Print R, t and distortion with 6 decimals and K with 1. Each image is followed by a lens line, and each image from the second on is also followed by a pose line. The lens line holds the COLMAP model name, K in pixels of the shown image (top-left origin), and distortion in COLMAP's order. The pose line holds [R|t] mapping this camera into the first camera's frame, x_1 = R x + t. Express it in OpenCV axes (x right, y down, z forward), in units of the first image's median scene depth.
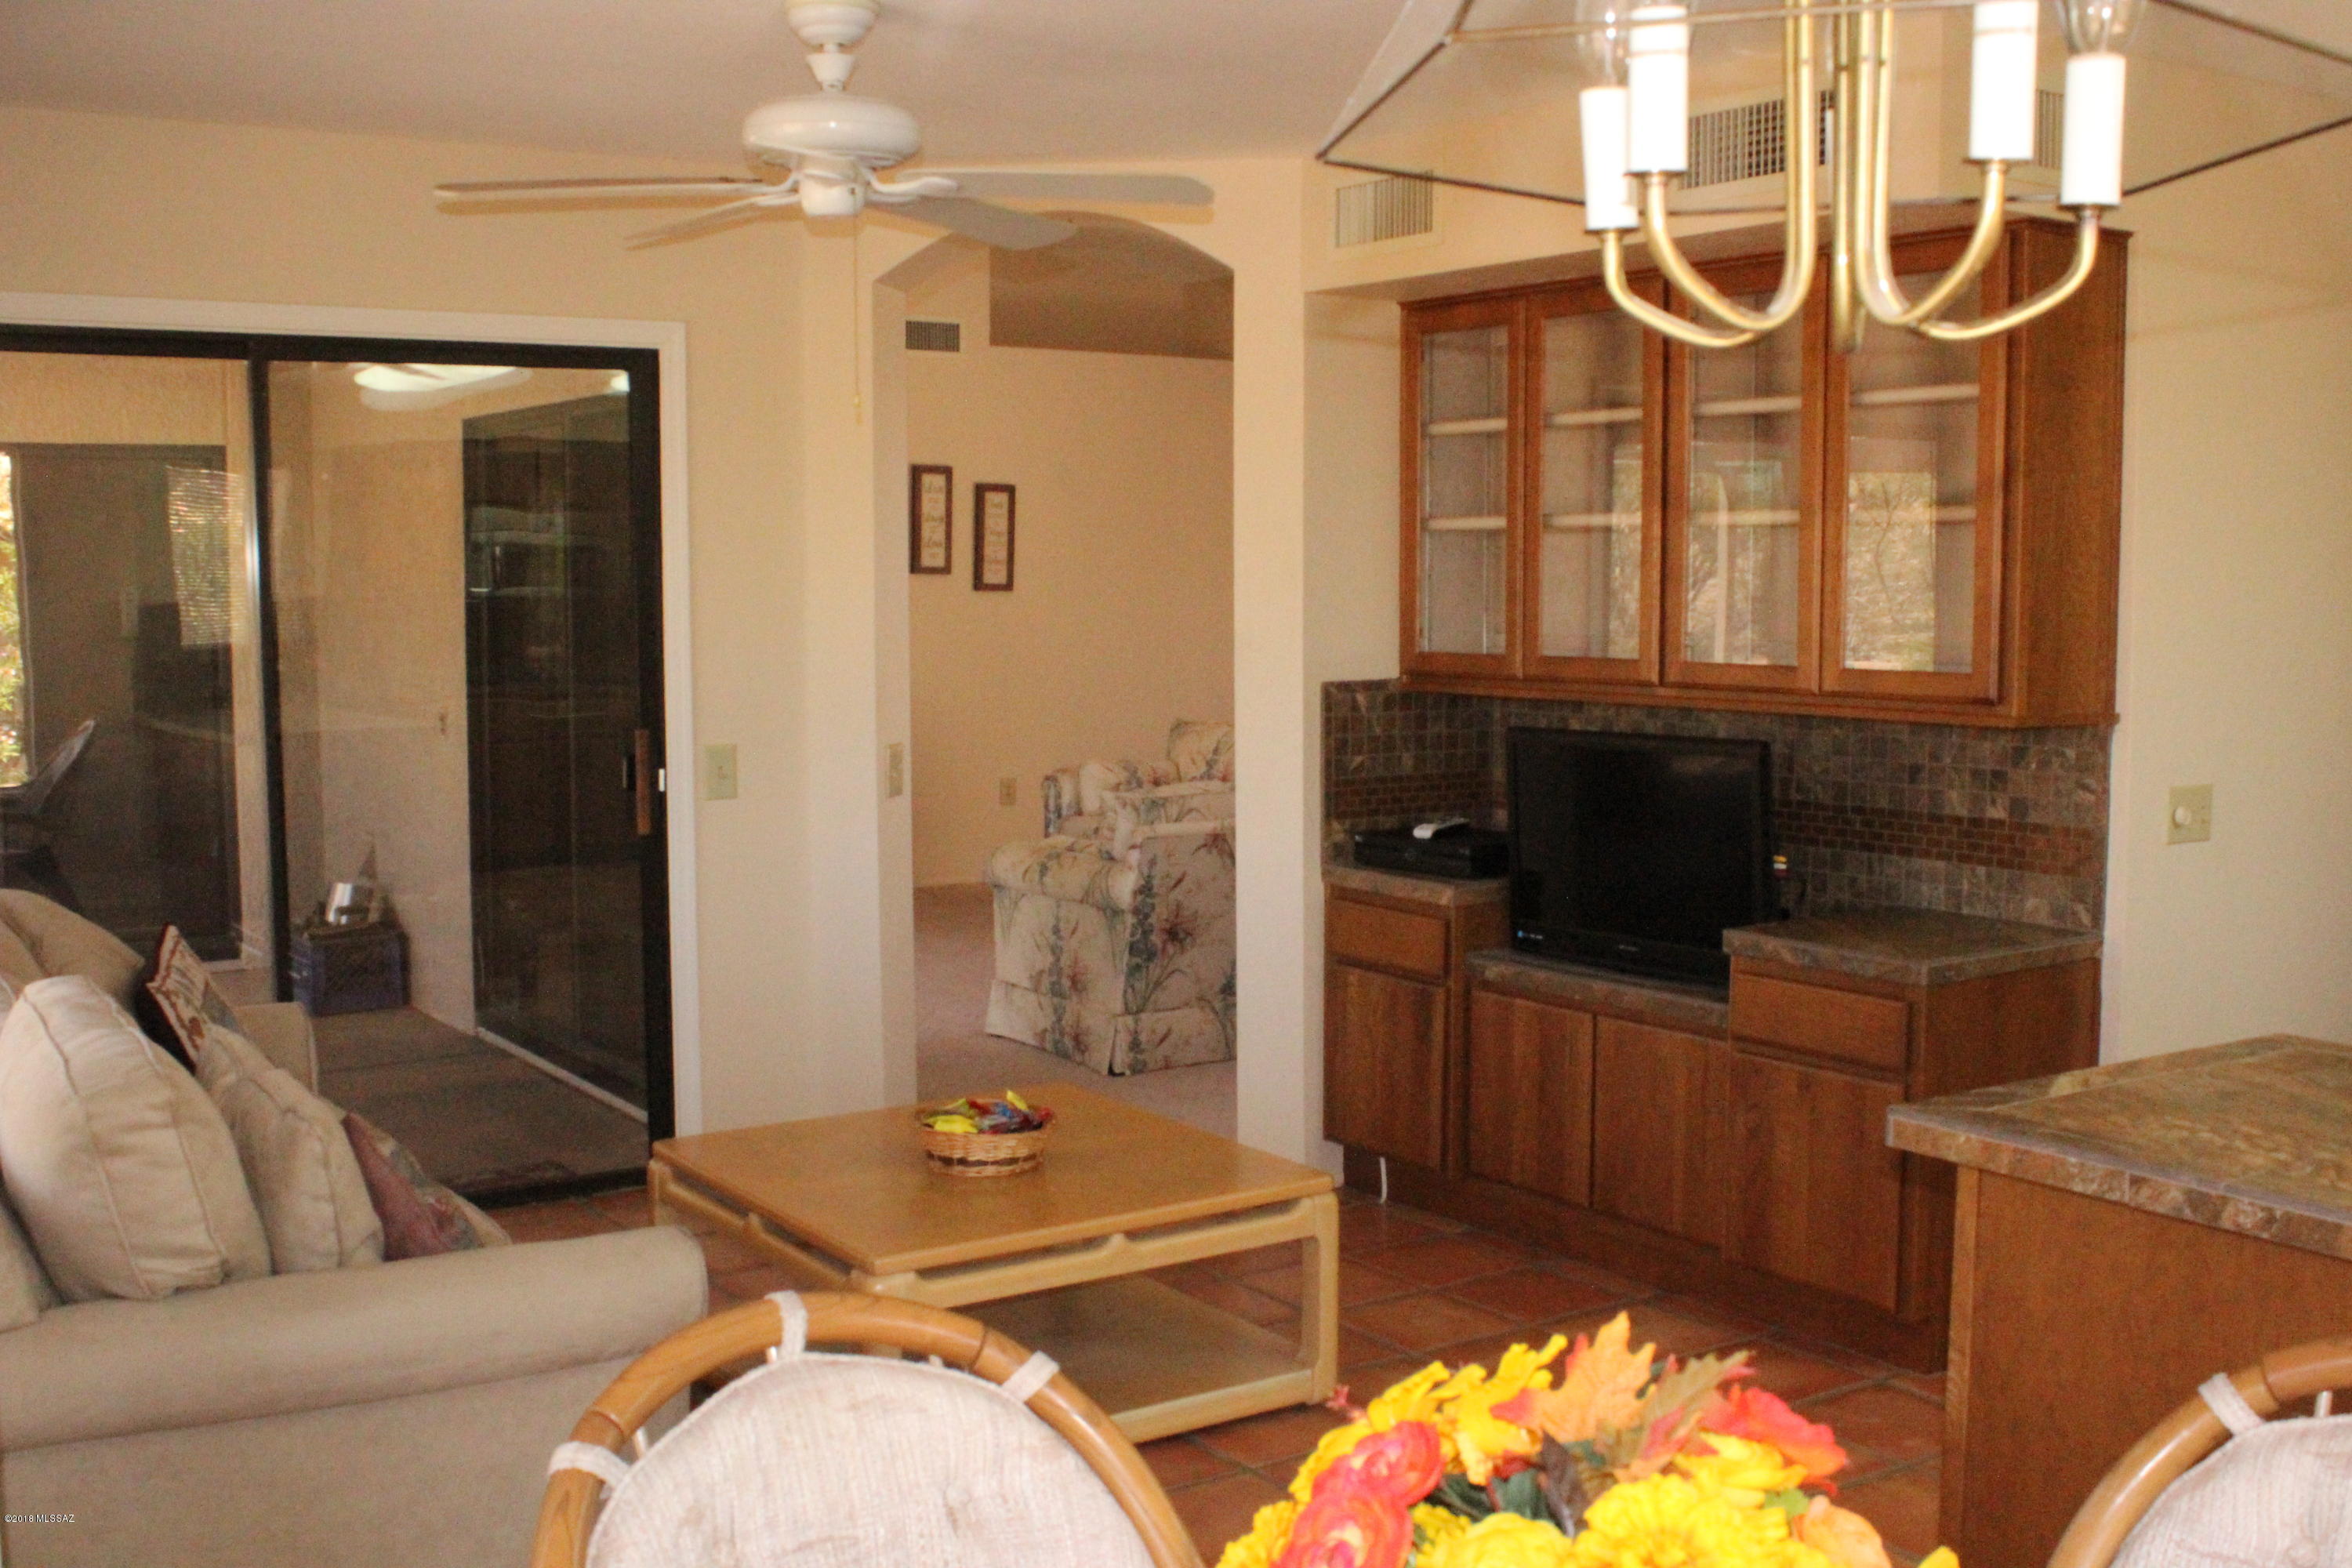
lens RADIAL K [[2406.2, 0, 1177.8], [0, 2406.2, 792.8], [0, 0, 1]] dist [-0.082202, 0.000000]
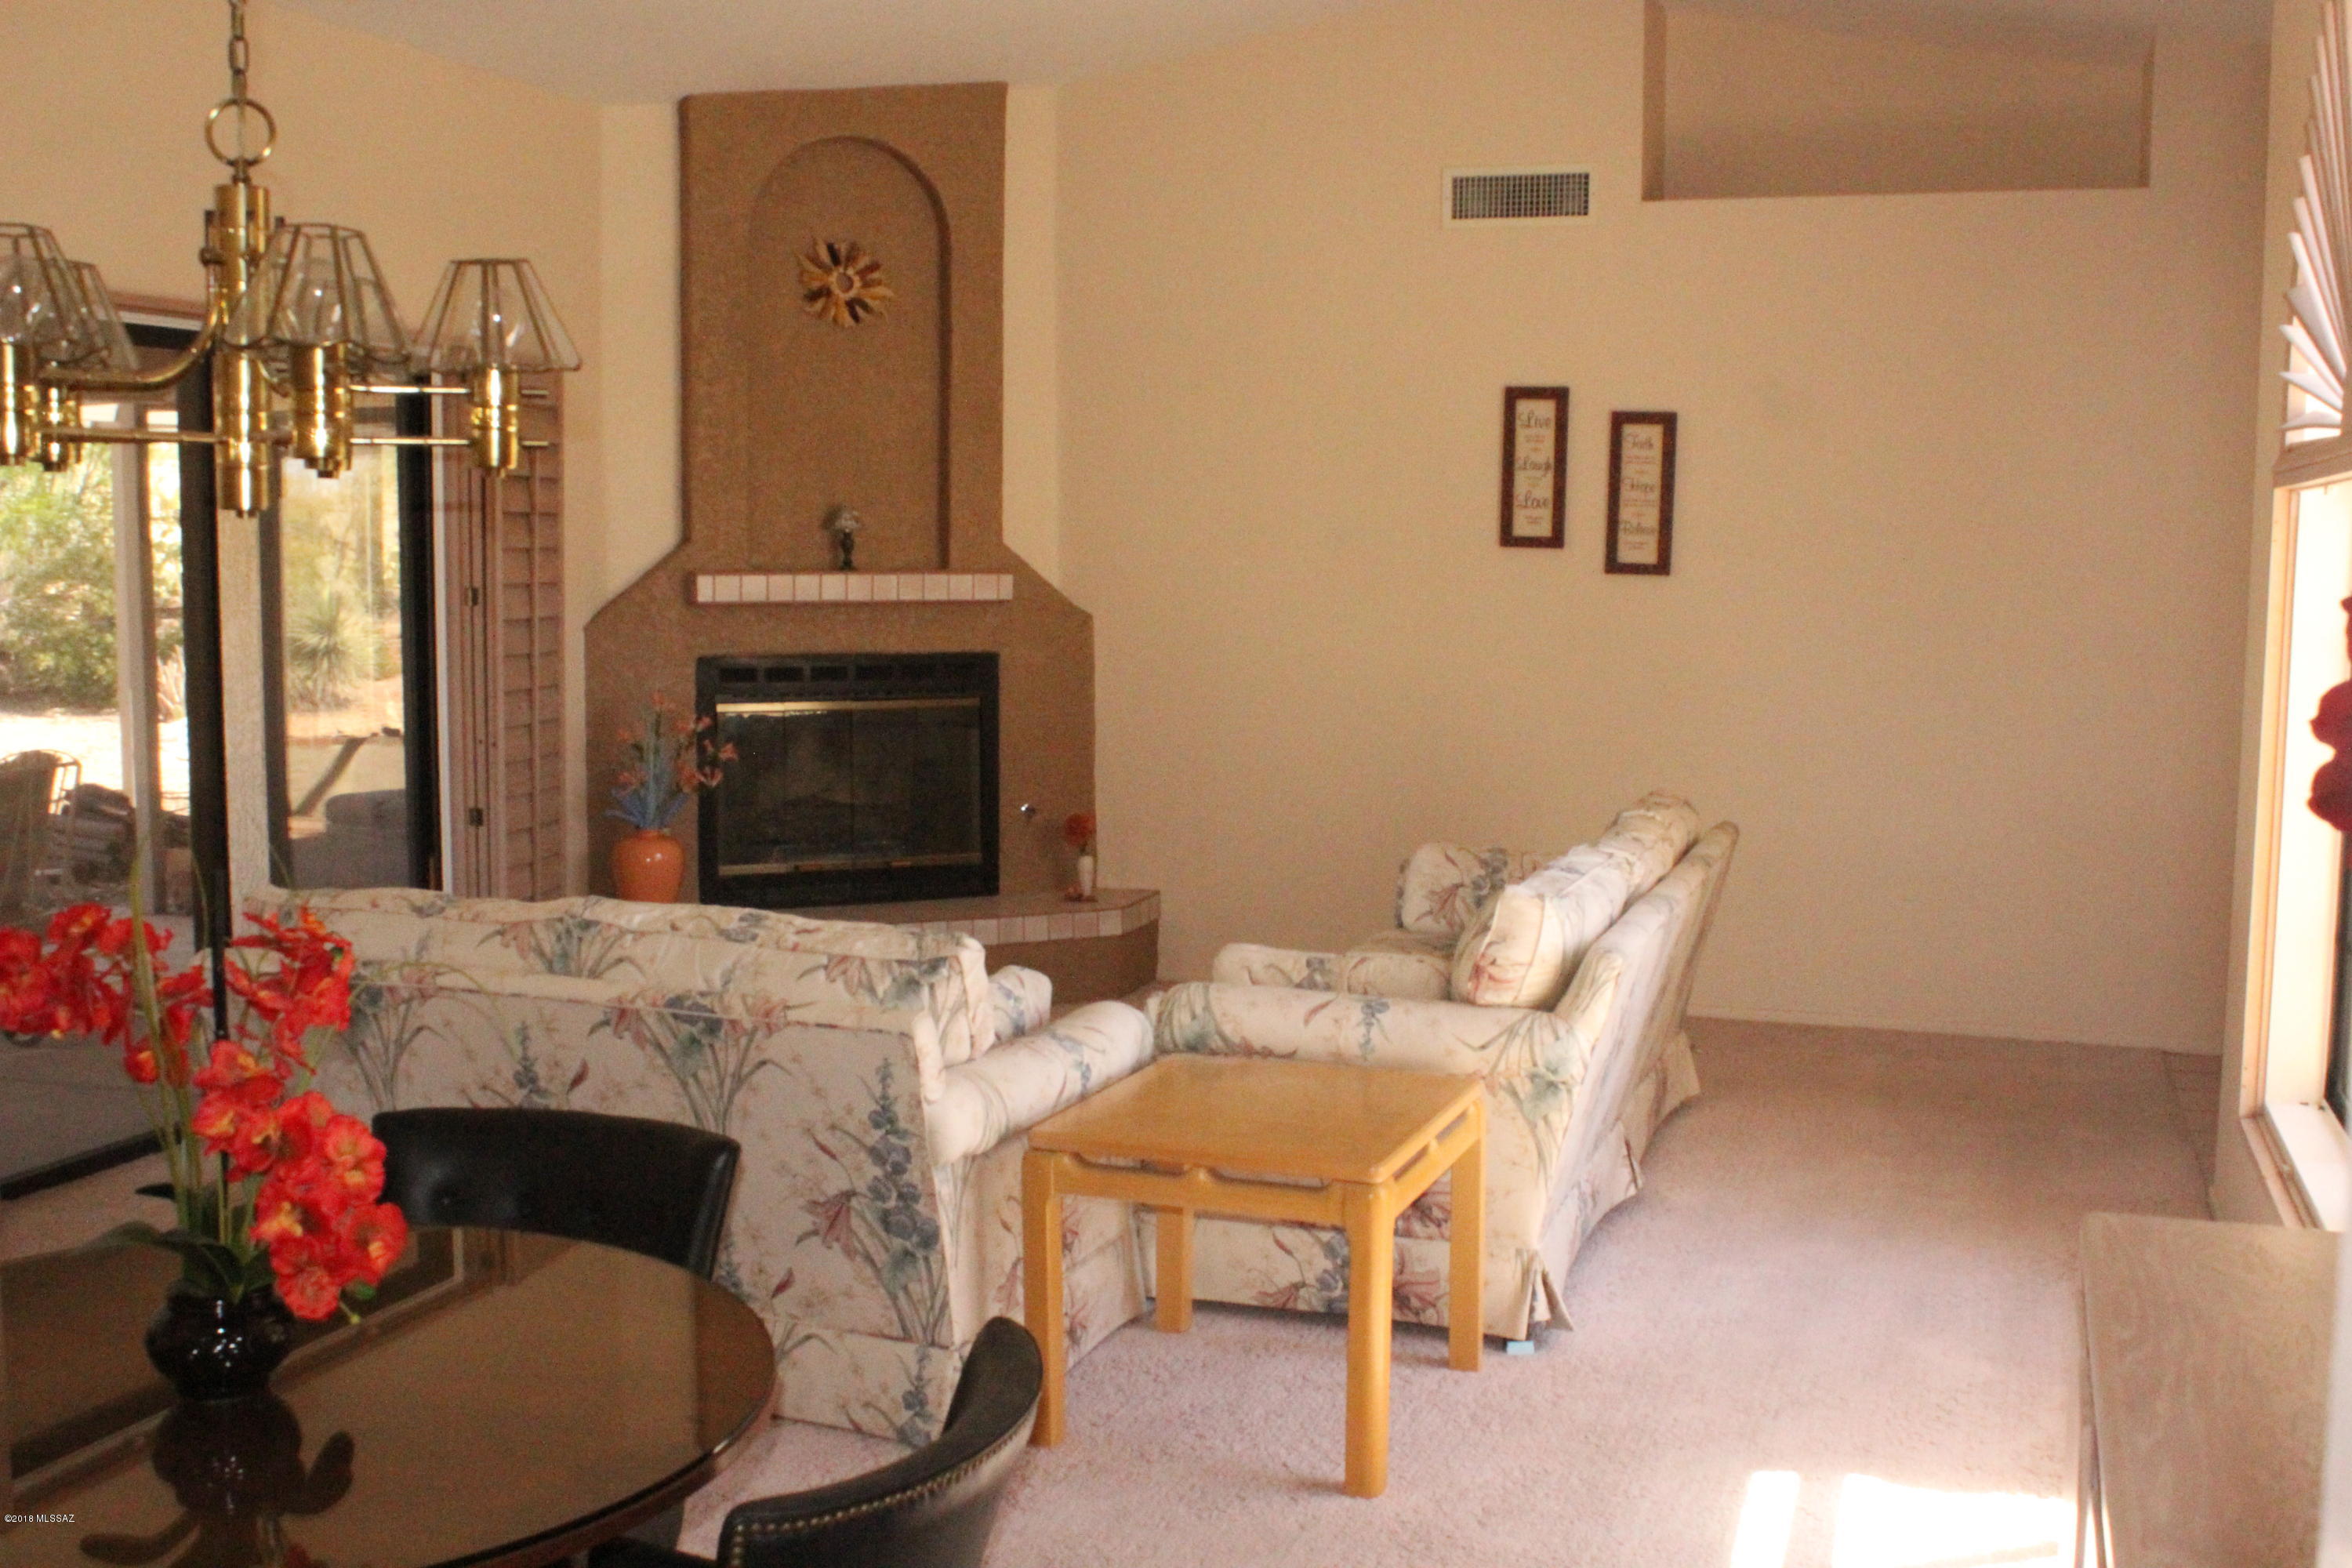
lens RADIAL K [[2406.2, 0, 1172.2], [0, 2406.2, 776.9], [0, 0, 1]] dist [-0.082202, 0.000000]
pose [[0.590286, 0.083697, -0.802843, 0.387899], [-0.079067, 0.995822, 0.045682, -0.049505], [0.803312, 0.036513, 0.594438, 0.518172]]
